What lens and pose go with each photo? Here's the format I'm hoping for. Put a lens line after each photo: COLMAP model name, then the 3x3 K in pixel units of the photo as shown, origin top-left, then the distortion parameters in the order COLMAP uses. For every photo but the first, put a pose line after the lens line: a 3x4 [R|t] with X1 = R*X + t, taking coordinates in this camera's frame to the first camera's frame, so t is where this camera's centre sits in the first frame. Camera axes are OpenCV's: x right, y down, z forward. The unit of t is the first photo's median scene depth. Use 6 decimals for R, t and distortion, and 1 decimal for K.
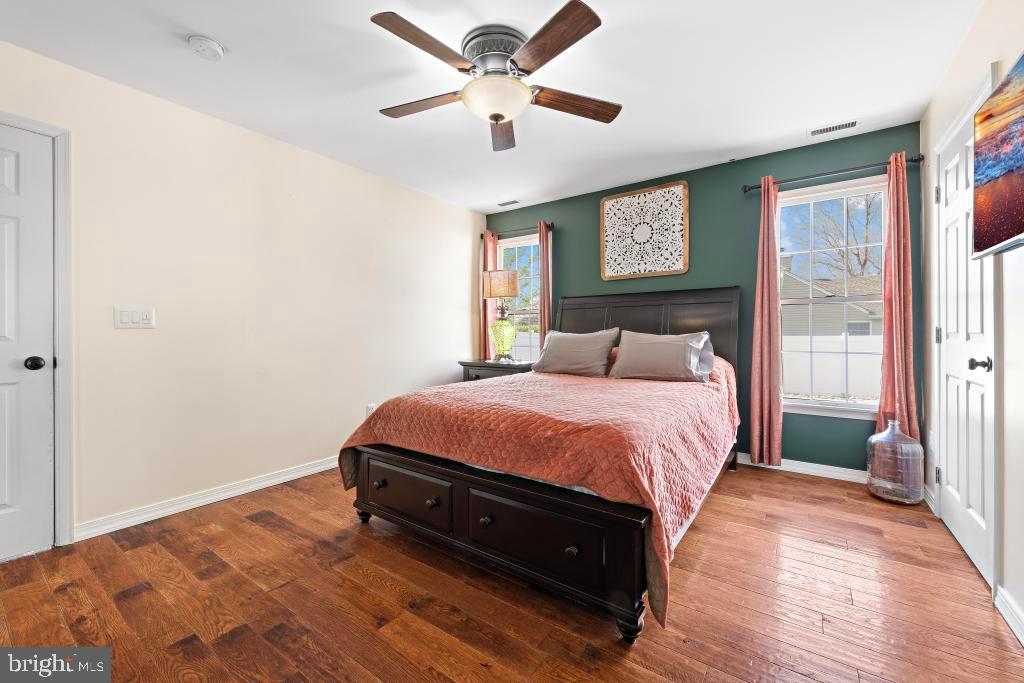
lens RADIAL K [[408.1, 0, 513.3], [0, 408.1, 338.8], [0, 0, 1]] dist [-0.022458, -0.000232]
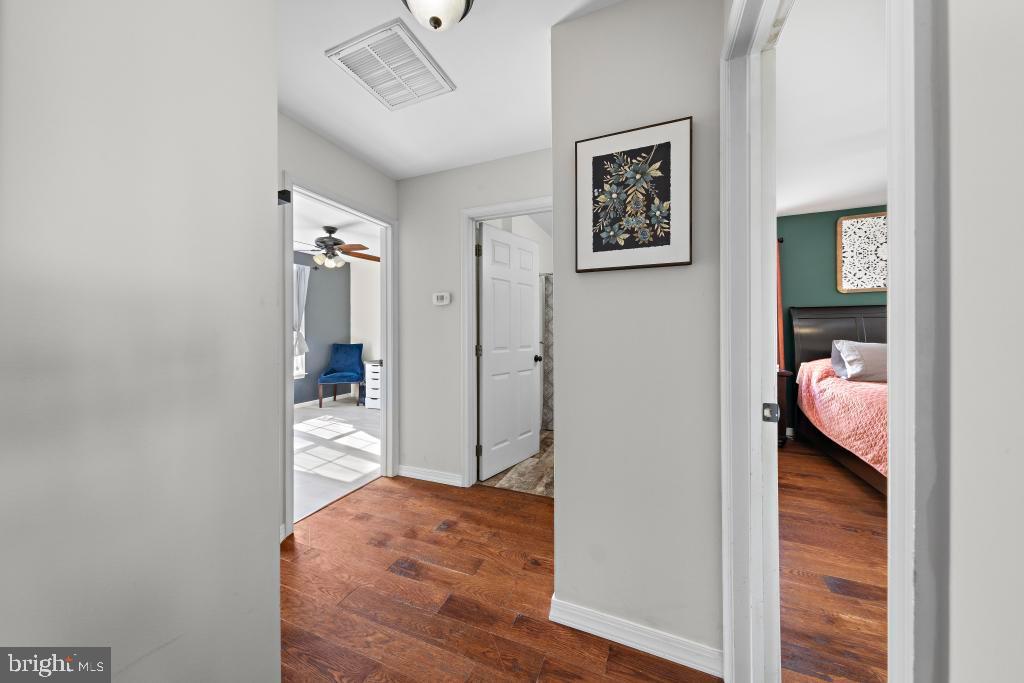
lens RADIAL K [[346.5, 0, 508.6], [0, 346.5, 331.5], [0, 0, 1]] dist [0.002613, 0.000180]
pose [[0.974596, -0.000963, 0.223968, -0.897531], [0.002941, 0.999960, -0.008501, -0.035222], [-0.223951, 0.008944, 0.974559, 0.304898]]
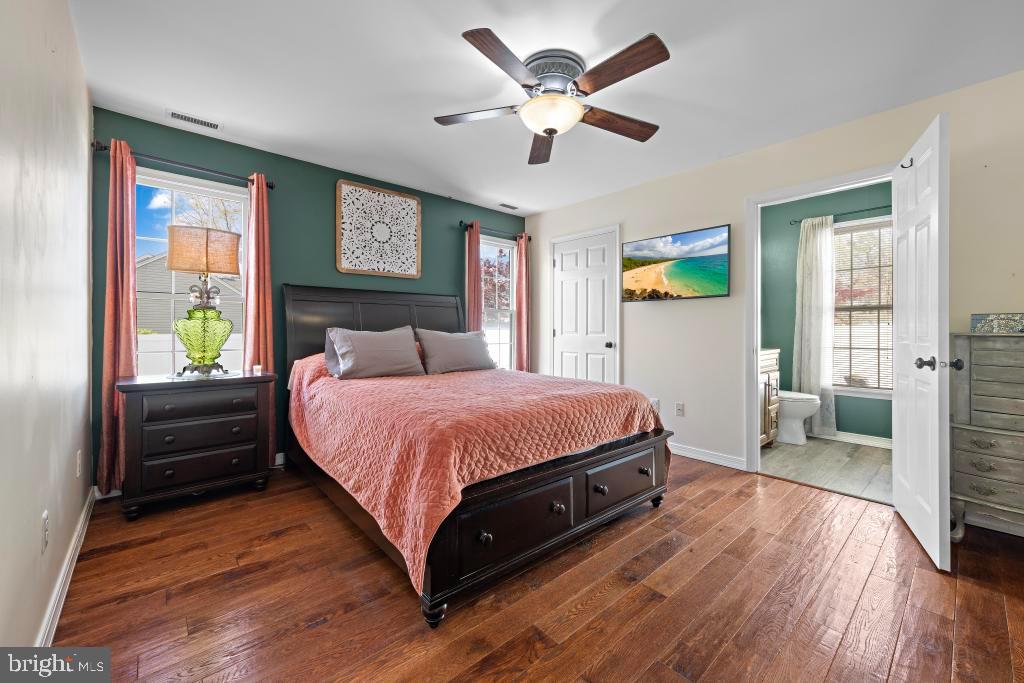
lens RADIAL K [[411.3, 0, 519.1], [0, 411.3, 329.4], [0, 0, 1]] dist [0.003355, 0.000011]
pose [[0.216885, 0.008170, 0.976163, -0.598169], [0.006039, 0.999935, -0.009711, -0.006044], [-0.976179, 0.008002, 0.216821, 0.441891]]
